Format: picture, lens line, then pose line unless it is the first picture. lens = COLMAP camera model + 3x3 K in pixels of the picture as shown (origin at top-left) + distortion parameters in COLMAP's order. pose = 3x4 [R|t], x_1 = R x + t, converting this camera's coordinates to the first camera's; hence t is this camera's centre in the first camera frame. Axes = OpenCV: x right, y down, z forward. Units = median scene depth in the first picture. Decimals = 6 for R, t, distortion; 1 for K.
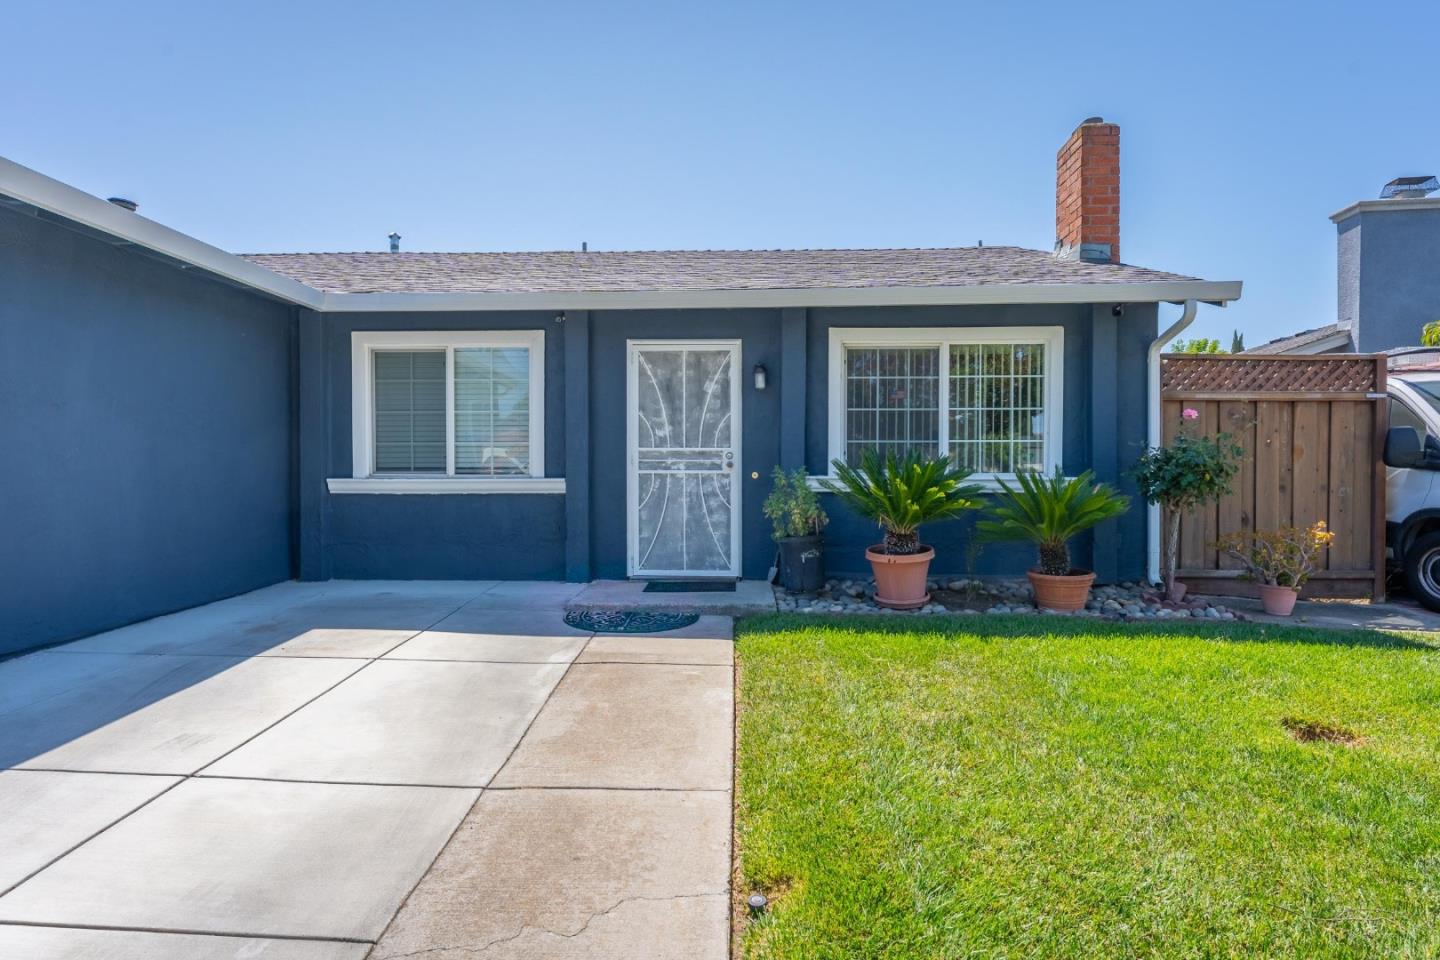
lens RADIAL K [[784.4, 0, 715.2], [0, 784.4, 479.5], [0, 0, 1]] dist [0.003722, -0.000148]
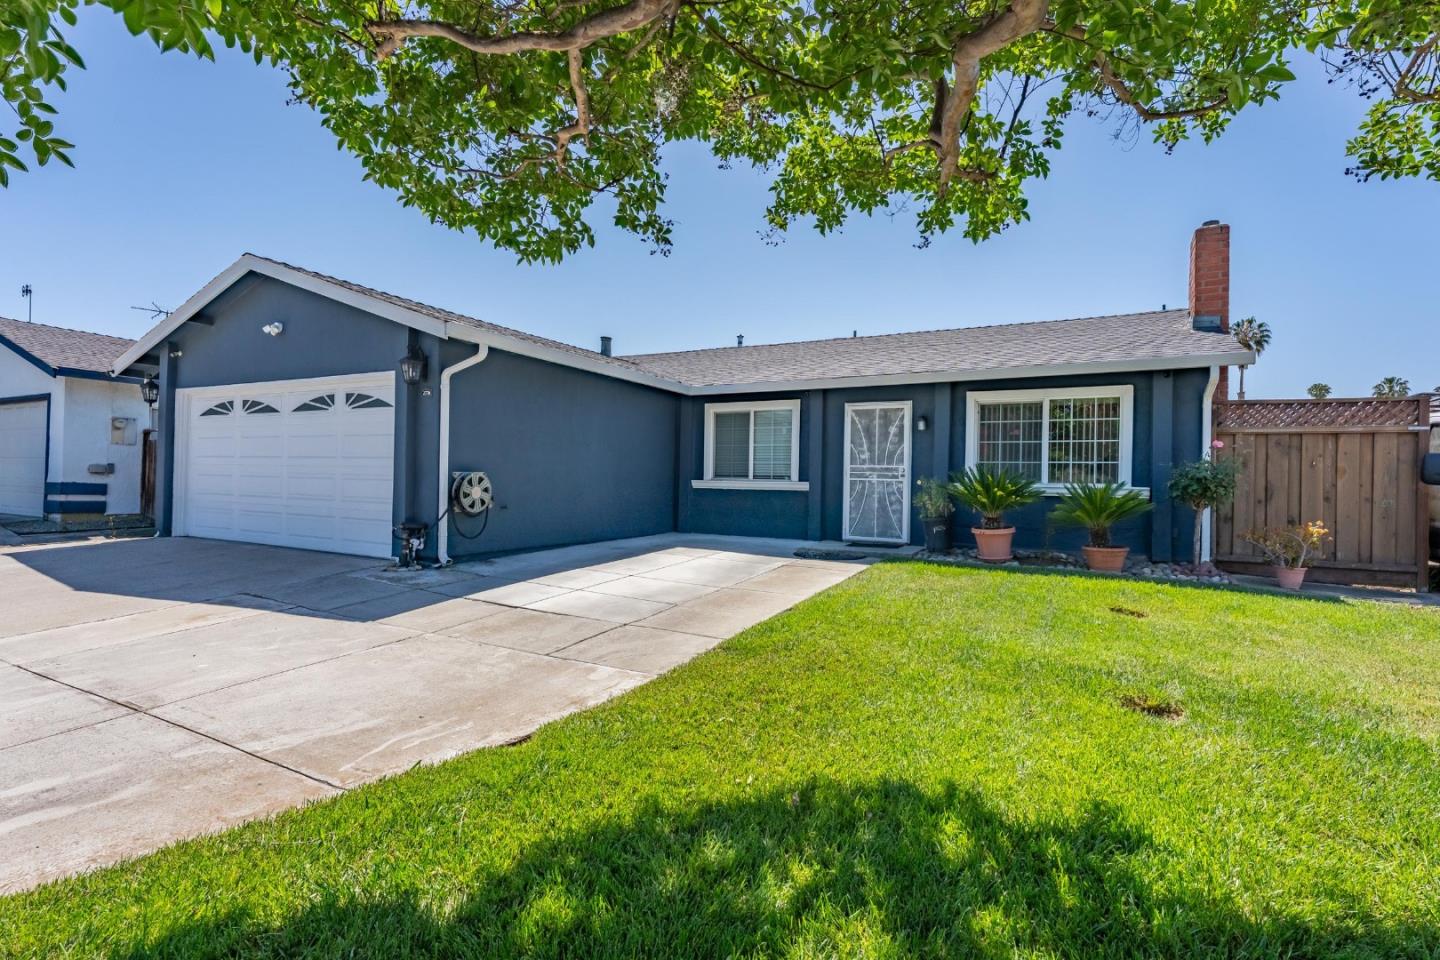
lens RADIAL K [[622.1, 0, 719.1], [0, 622.1, 473.4], [0, 0, 1]] dist [0.000344, 0.000088]
pose [[0.902187, 0.012749, -0.431156, 0.236065], [-0.026825, 0.999287, -0.026583, 0.022094], [0.430509, 0.035549, 0.901886, -0.365665]]
